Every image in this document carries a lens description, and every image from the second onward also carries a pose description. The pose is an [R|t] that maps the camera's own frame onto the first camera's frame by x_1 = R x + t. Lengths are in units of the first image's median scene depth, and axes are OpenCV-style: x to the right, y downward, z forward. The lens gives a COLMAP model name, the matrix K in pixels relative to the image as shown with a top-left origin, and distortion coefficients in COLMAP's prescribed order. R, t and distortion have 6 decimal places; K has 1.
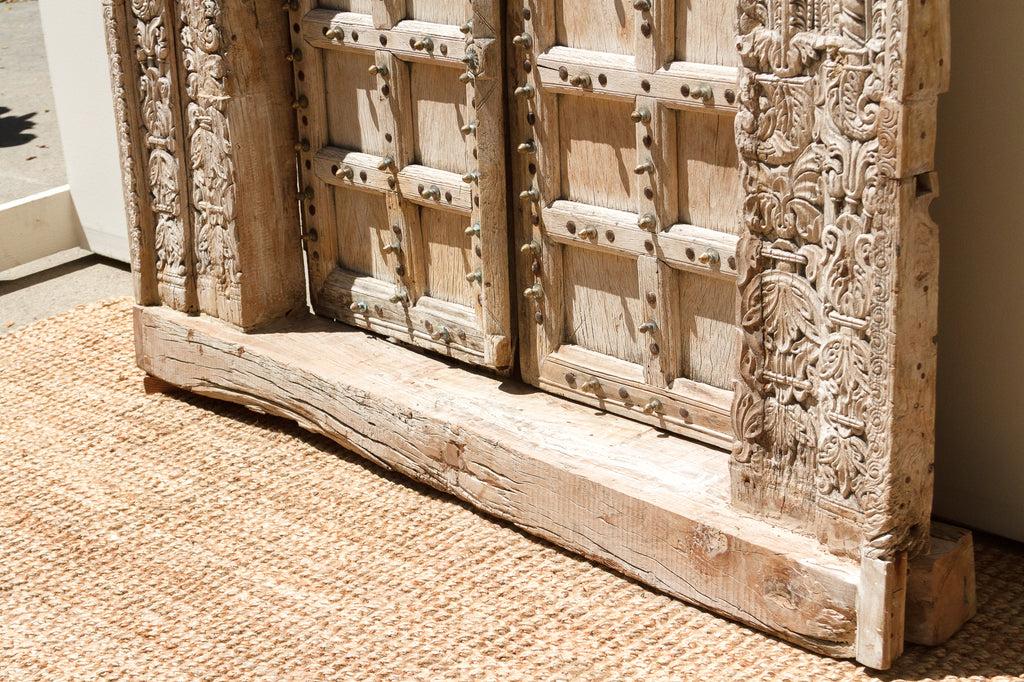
lens RADIAL K [[1878.6, 0, 510.8], [0, 1878.6, 325.7], [0, 0, 1]] dist [0.009304, 0.001064]
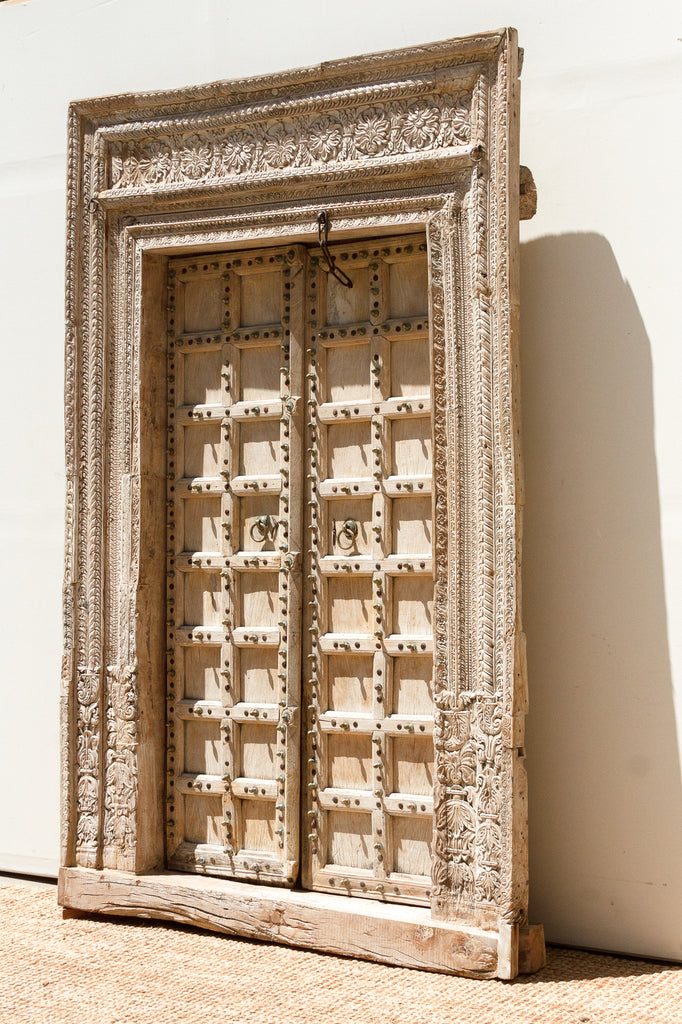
lens RADIAL K [[1798.6, 0, 341.0], [0, 1798.6, 512.0], [0, 0, 1]] dist [0.093967, -0.086415]
pose [[0.978354, 0.049269, 0.200987, -0.386348], [0.022064, 0.940873, -0.338041, 0.328214], [-0.205758, 0.335158, 0.919420, -0.934909]]
